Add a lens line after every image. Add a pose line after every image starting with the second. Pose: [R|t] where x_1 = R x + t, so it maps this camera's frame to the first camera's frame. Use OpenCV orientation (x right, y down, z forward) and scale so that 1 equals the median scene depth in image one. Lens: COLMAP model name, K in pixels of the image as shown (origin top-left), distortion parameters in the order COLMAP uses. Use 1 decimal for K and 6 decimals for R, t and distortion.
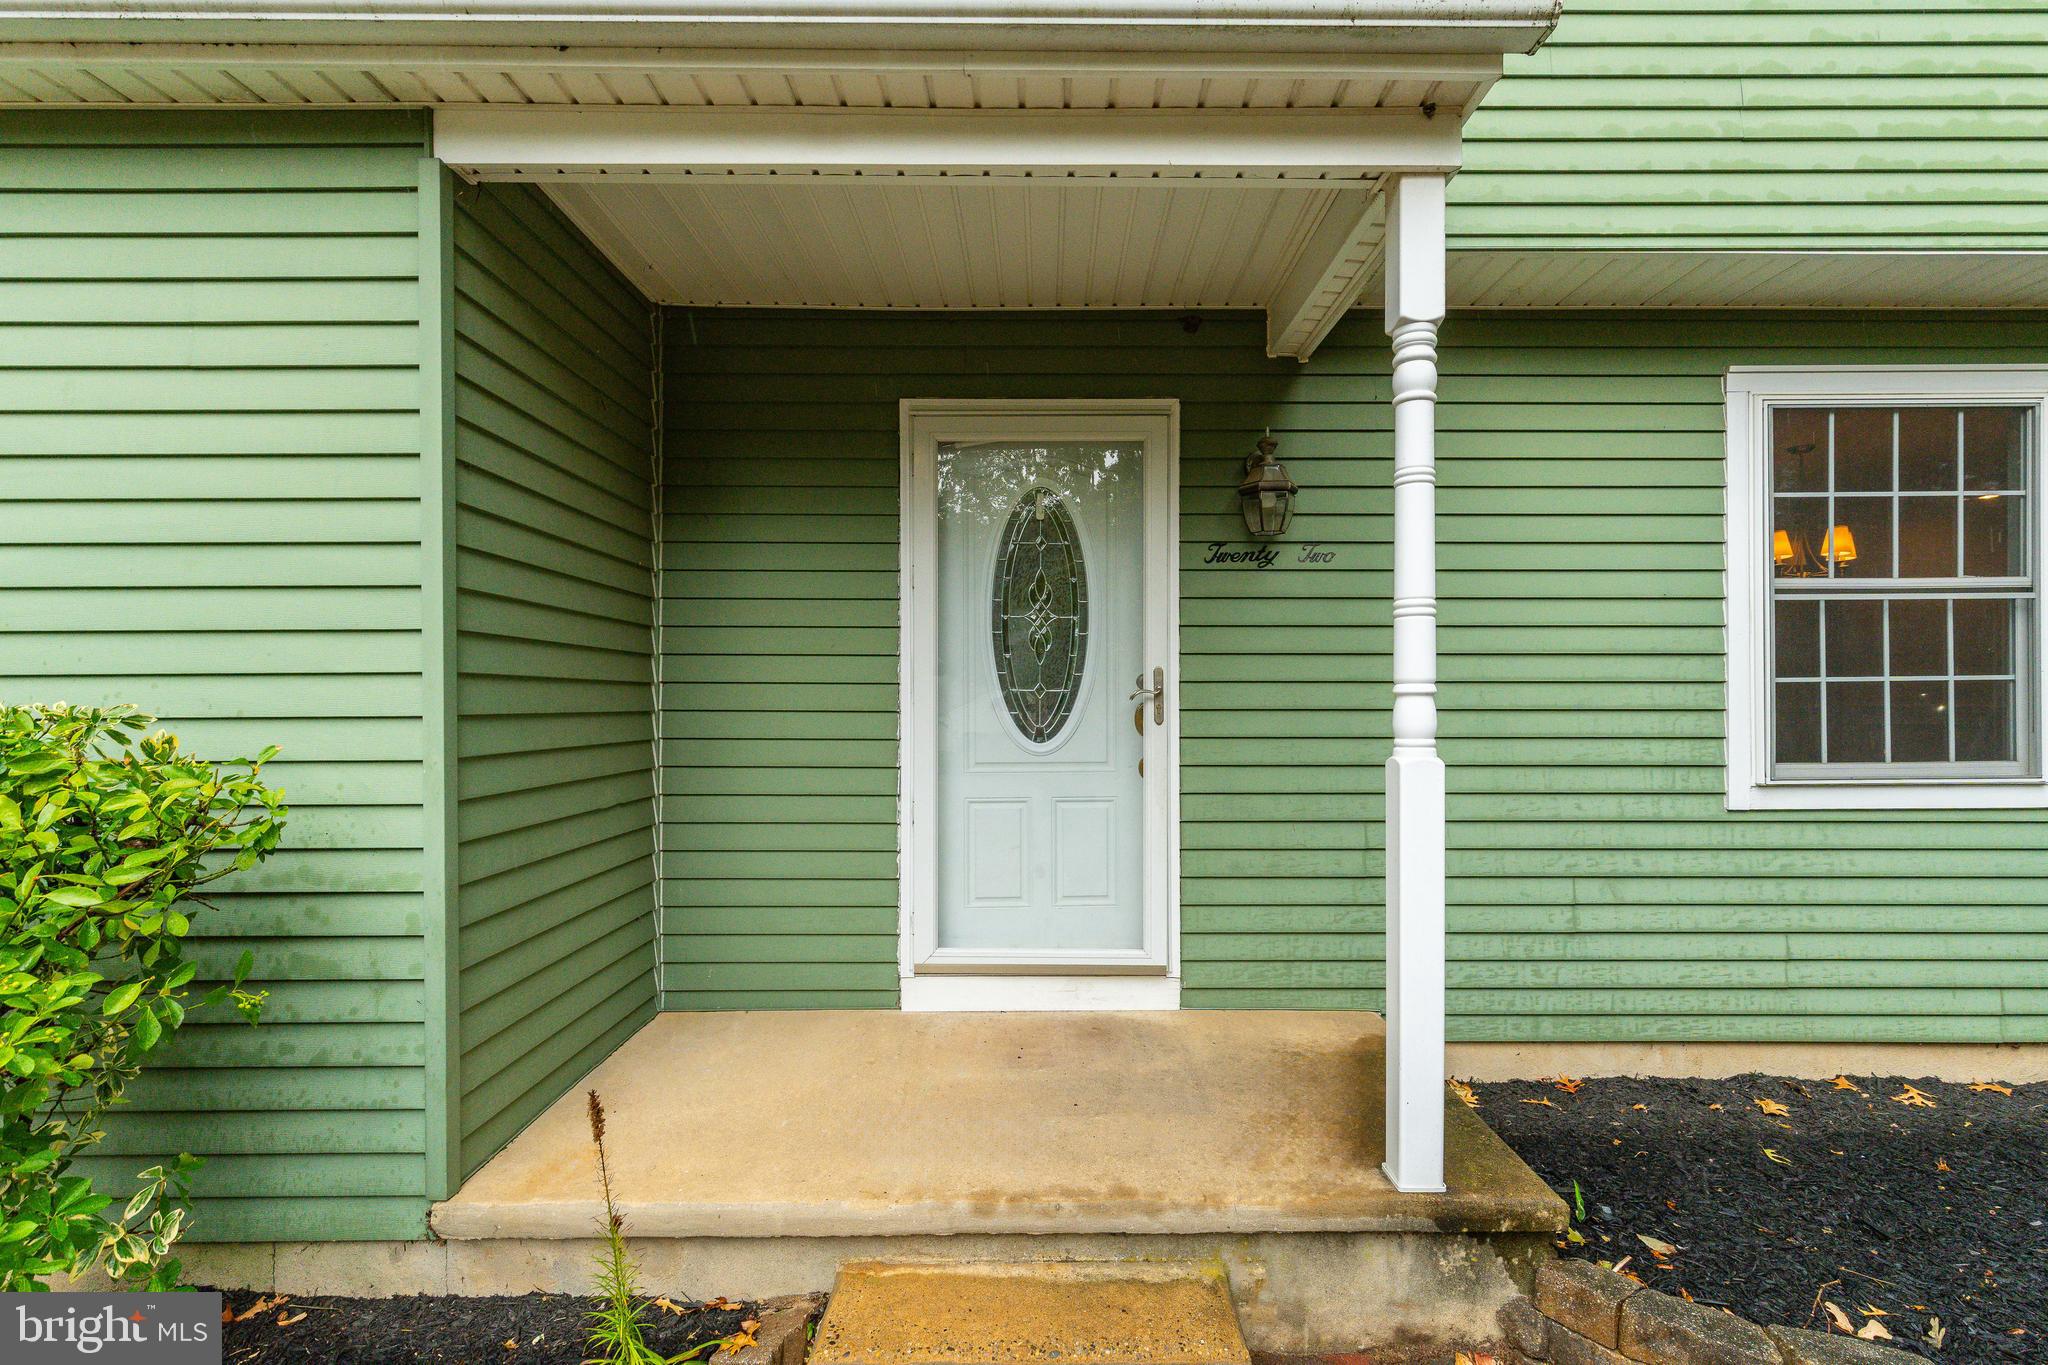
lens RADIAL K [[947.3, 0, 1062.2], [0, 947.3, 668.6], [0, 0, 1]] dist [0.002420, -0.000027]
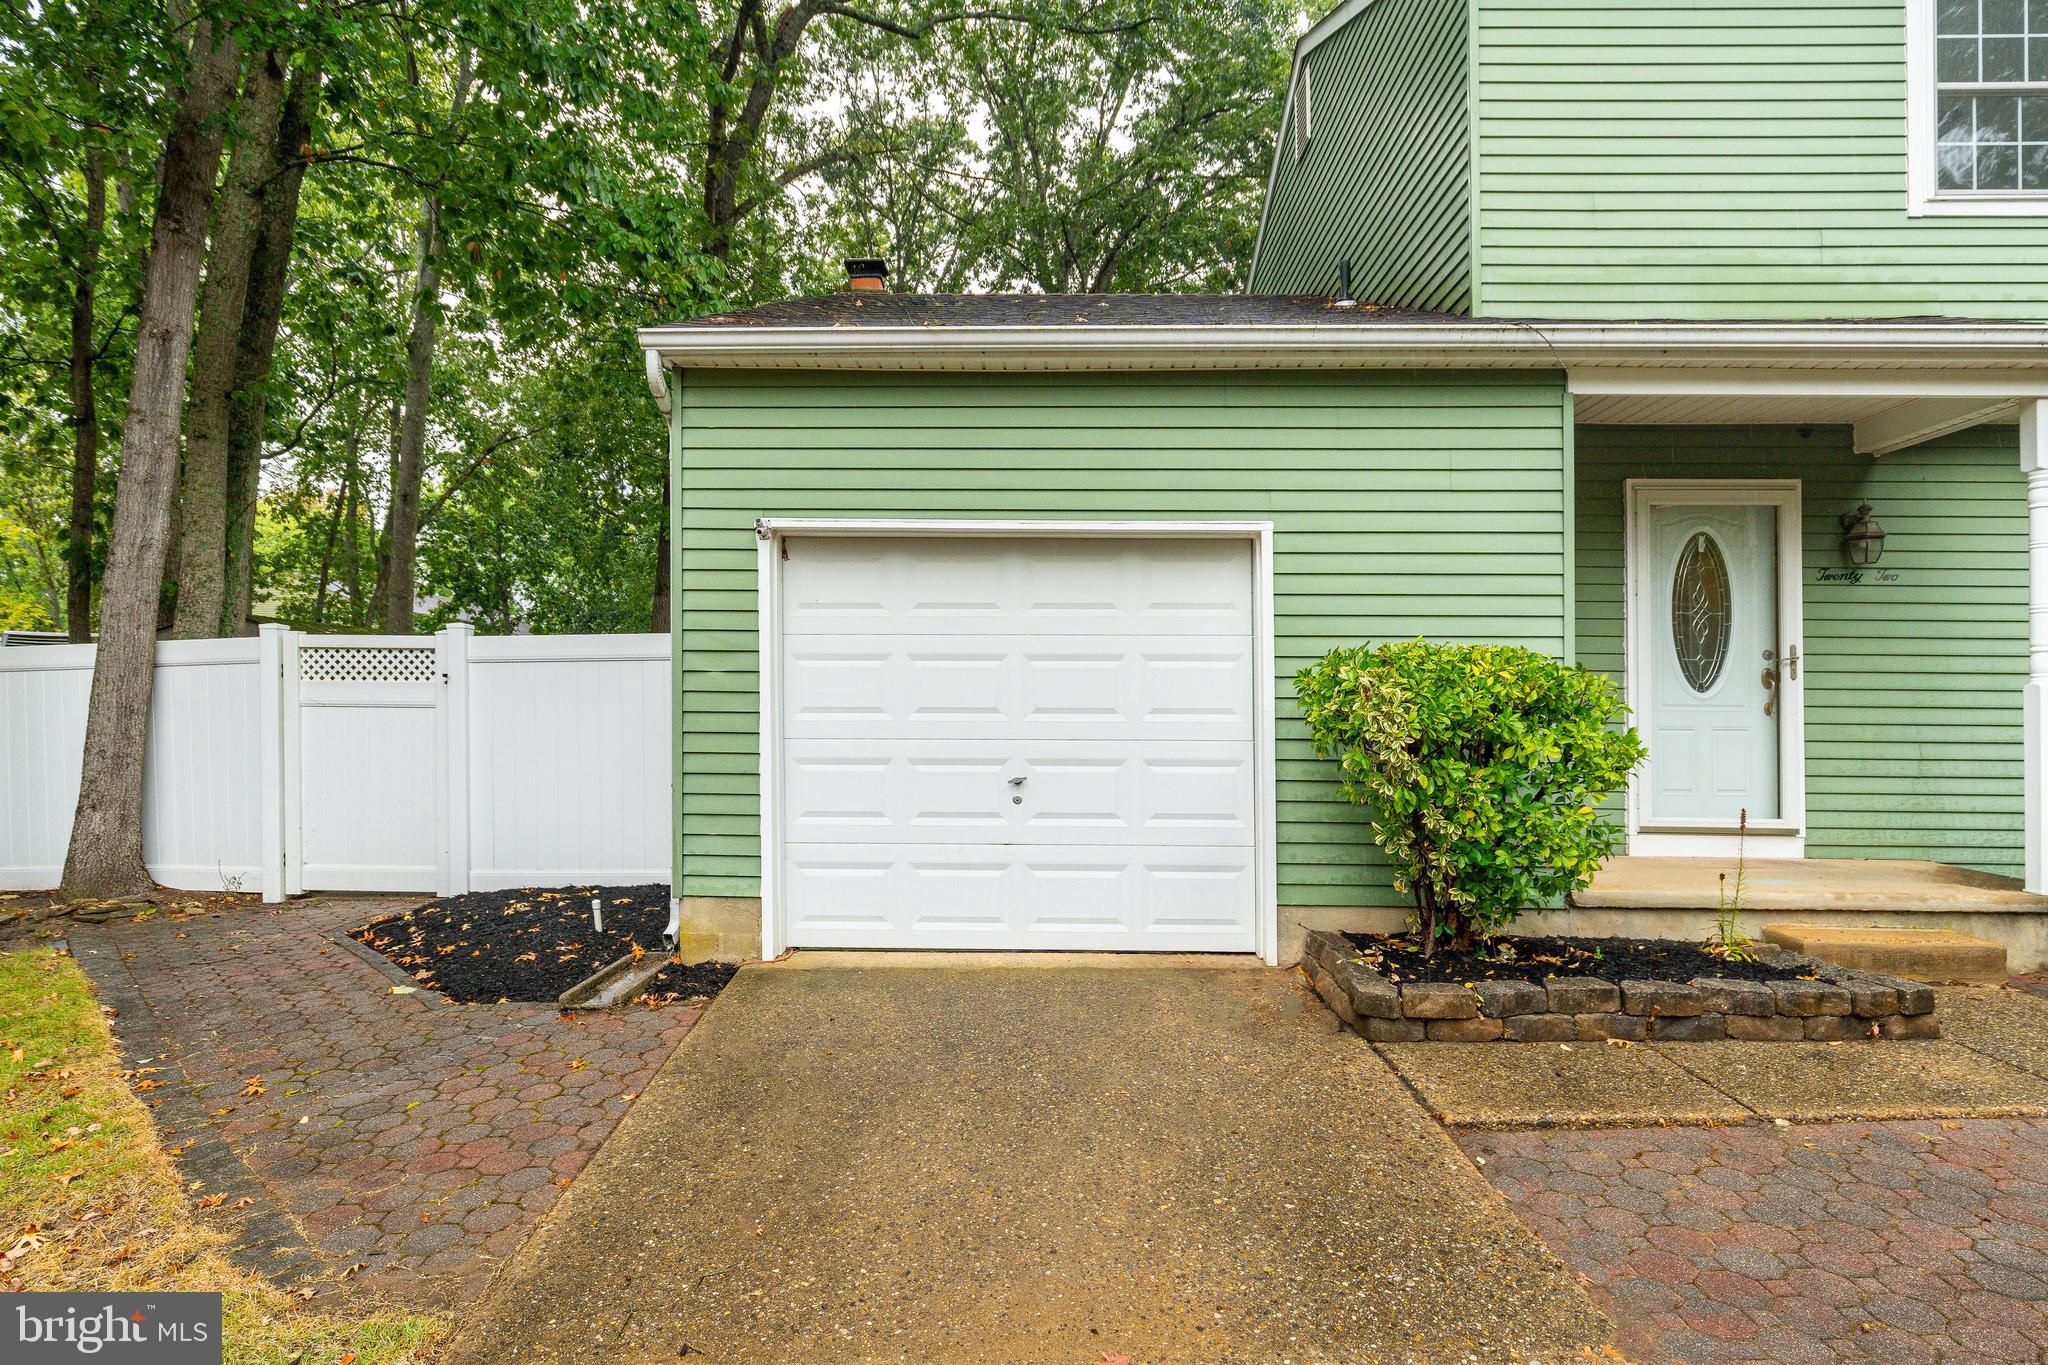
lens RADIAL K [[1162.9, 0, 1034.1], [0, 1162.9, 655.2], [0, 0, 1]] dist [0.000454, -0.000732]
pose [[0.999491, 0.006931, -0.031139, -1.121361], [-0.007655, 0.999701, -0.023214, 0.071906], [0.030969, 0.023441, 0.999245, -1.018216]]
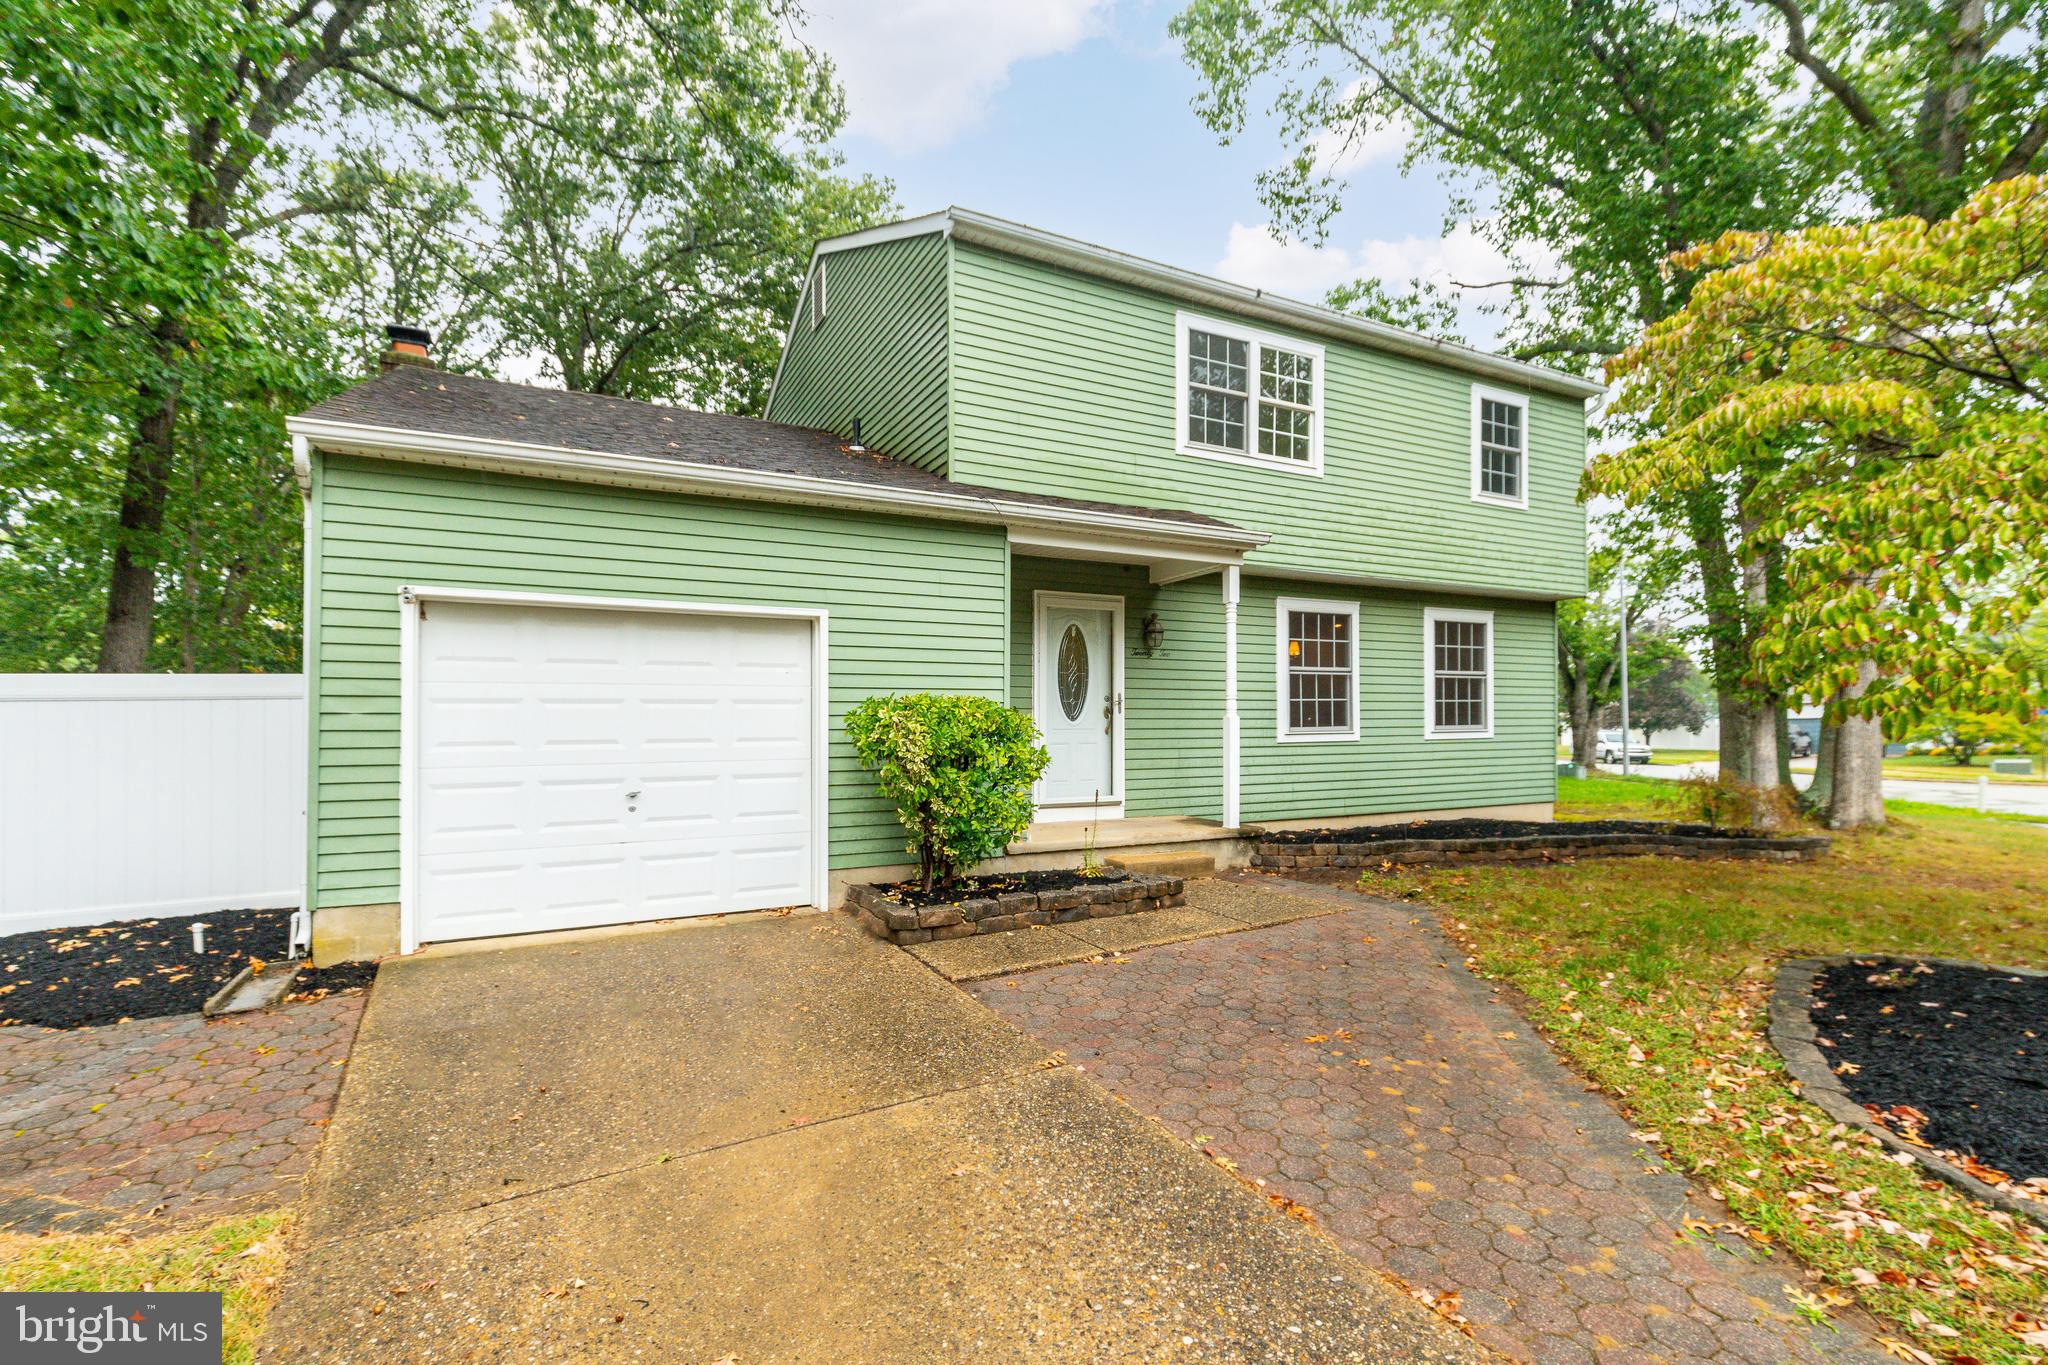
lens RADIAL K [[947.3, 0, 1062.2], [0, 947.3, 668.6], [0, 0, 1]] dist [0.002420, -0.000027]
pose [[0.880229, 0.024676, 0.473906, -1.342482], [-0.004529, 0.999038, -0.043608, 0.048782], [-0.474527, 0.036239, 0.879495, -1.341060]]
